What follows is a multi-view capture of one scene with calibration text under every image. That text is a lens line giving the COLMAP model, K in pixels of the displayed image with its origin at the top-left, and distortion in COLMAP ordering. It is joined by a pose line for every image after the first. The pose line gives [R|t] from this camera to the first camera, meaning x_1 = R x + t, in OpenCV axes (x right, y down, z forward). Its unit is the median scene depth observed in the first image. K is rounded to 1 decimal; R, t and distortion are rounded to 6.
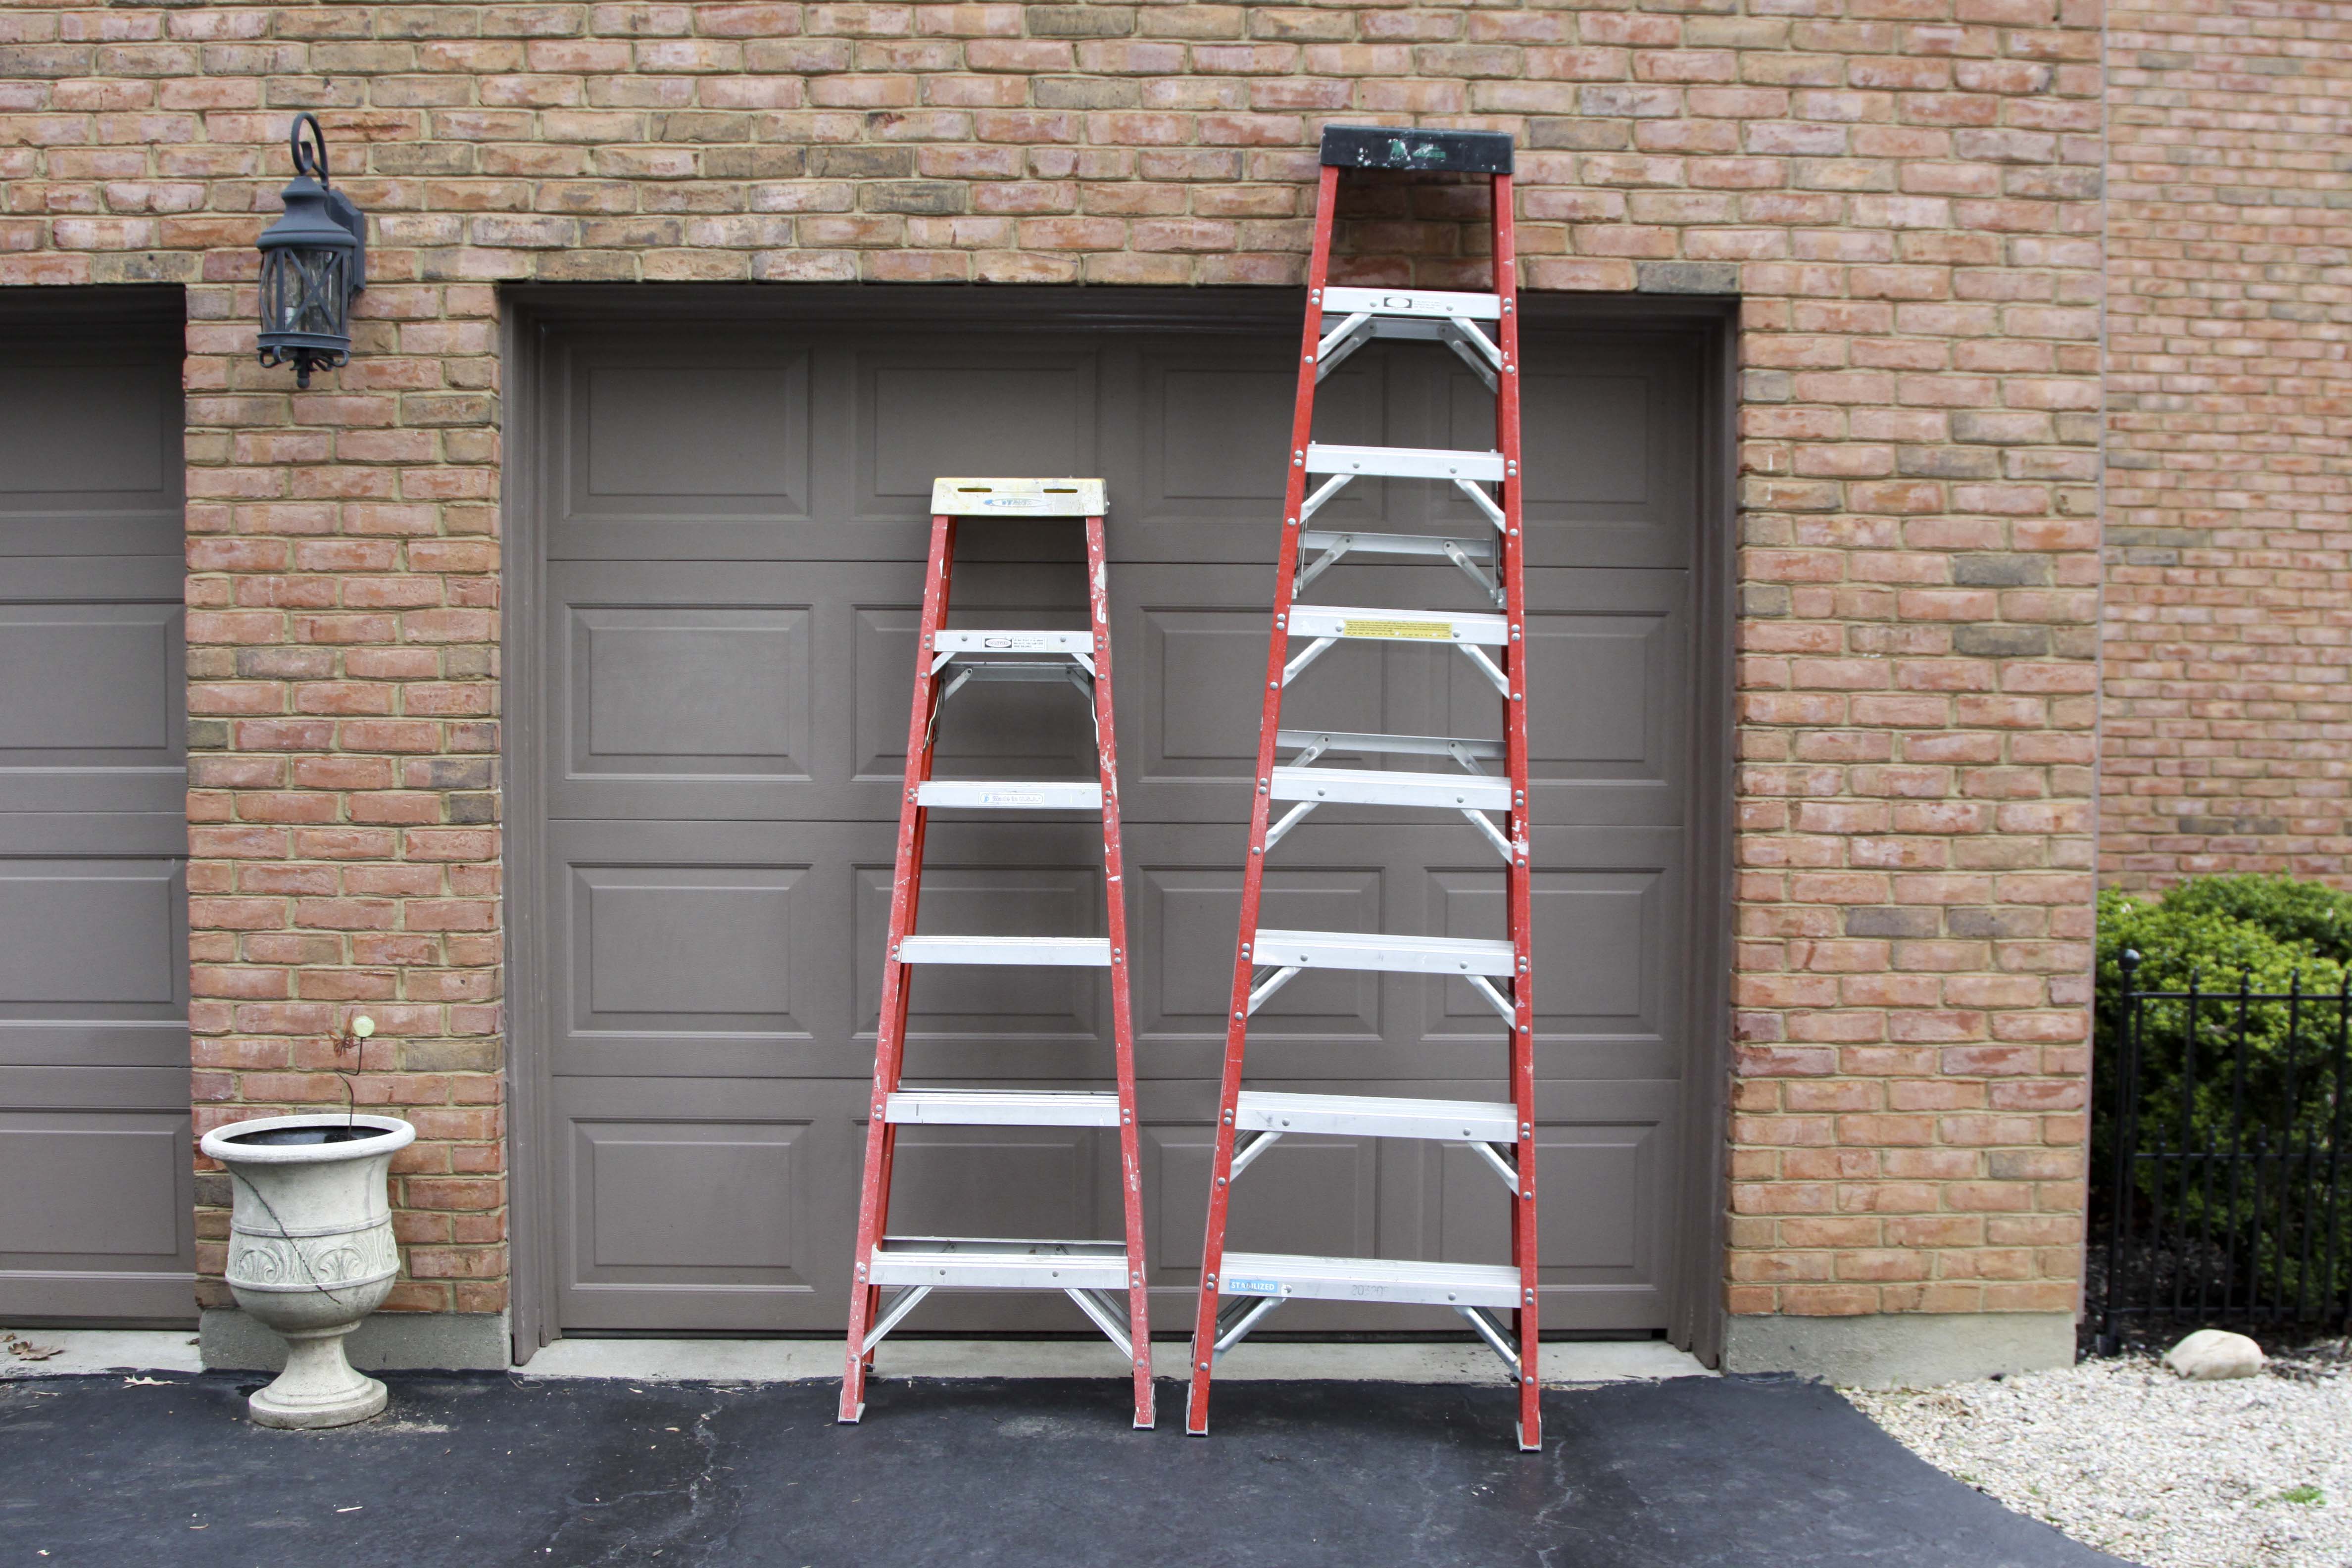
lens RADIAL K [[2560.2, 0, 1182.5], [0, 2560.2, 782.7], [0, 0, 1]] dist [-0.088882, 0.000000]
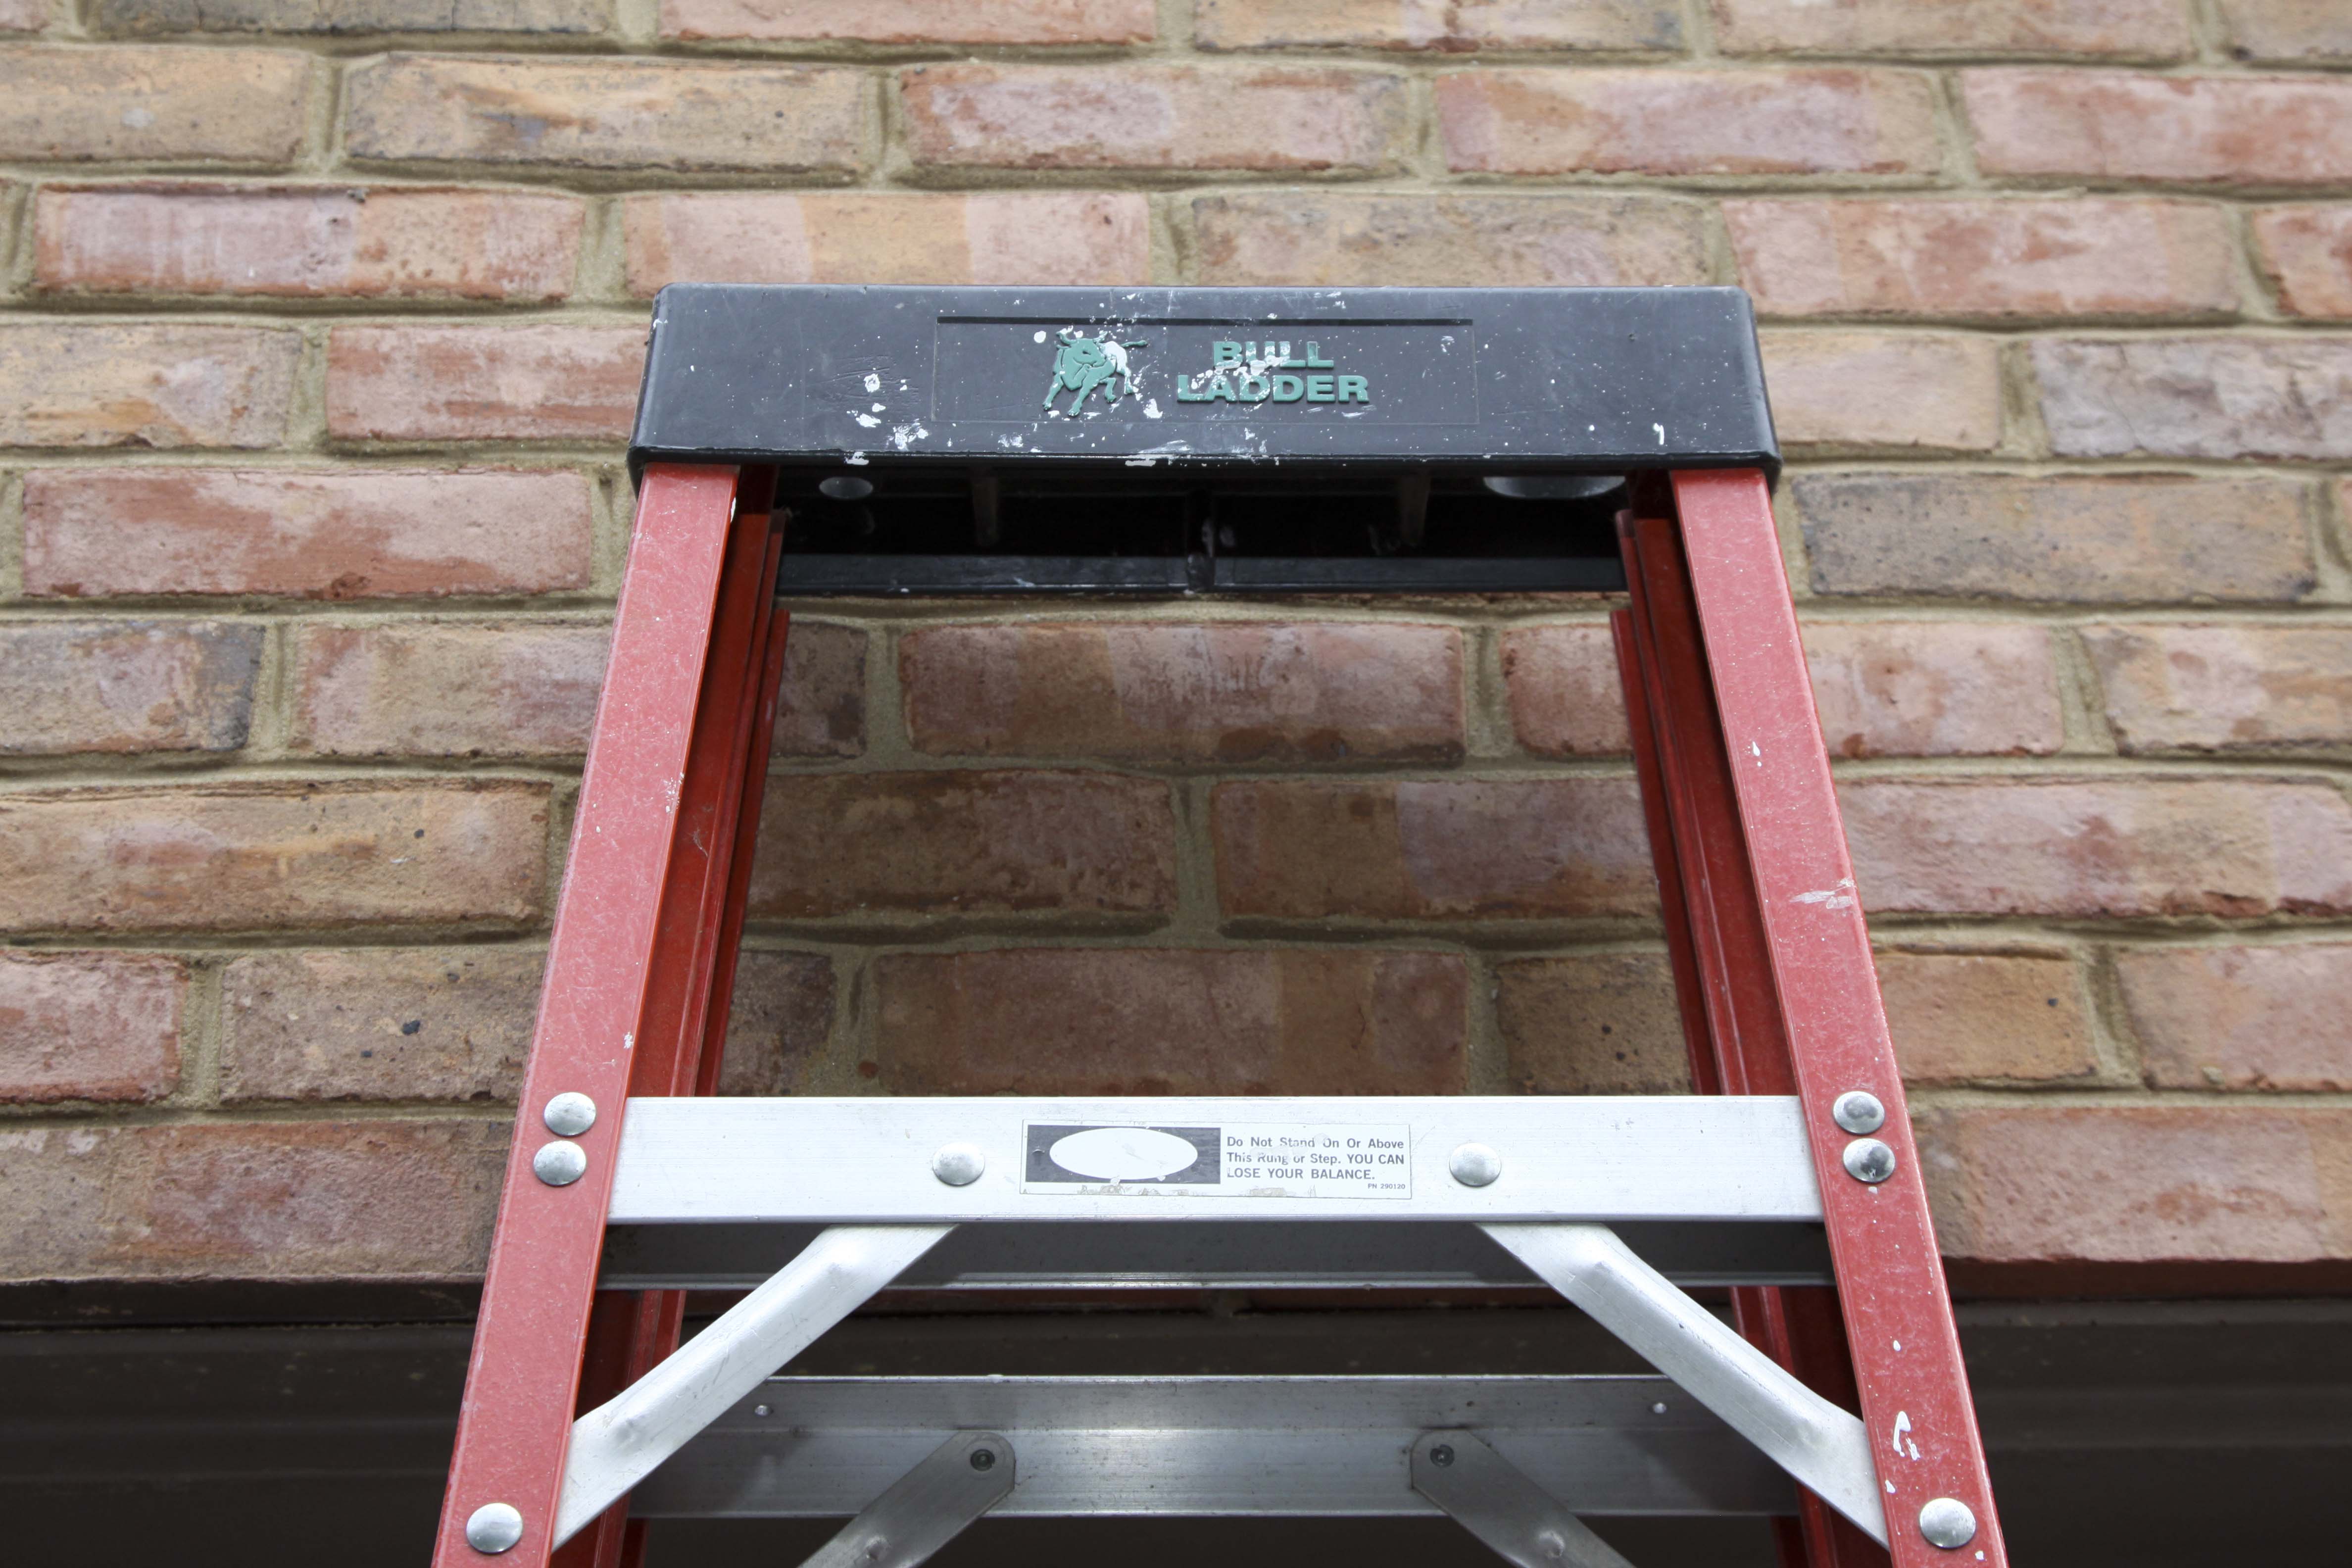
lens RADIAL K [[4180.4, 0, 1223.5], [0, 4180.4, 691.1], [0, 0, 1]] dist [0.003030, 0.000000]
pose [[0.997126, -0.018448, 0.073484, 0.070118], [0.058272, 0.806606, -0.588210, -0.064056], [-0.048422, 0.590802, 0.805362, 0.757641]]
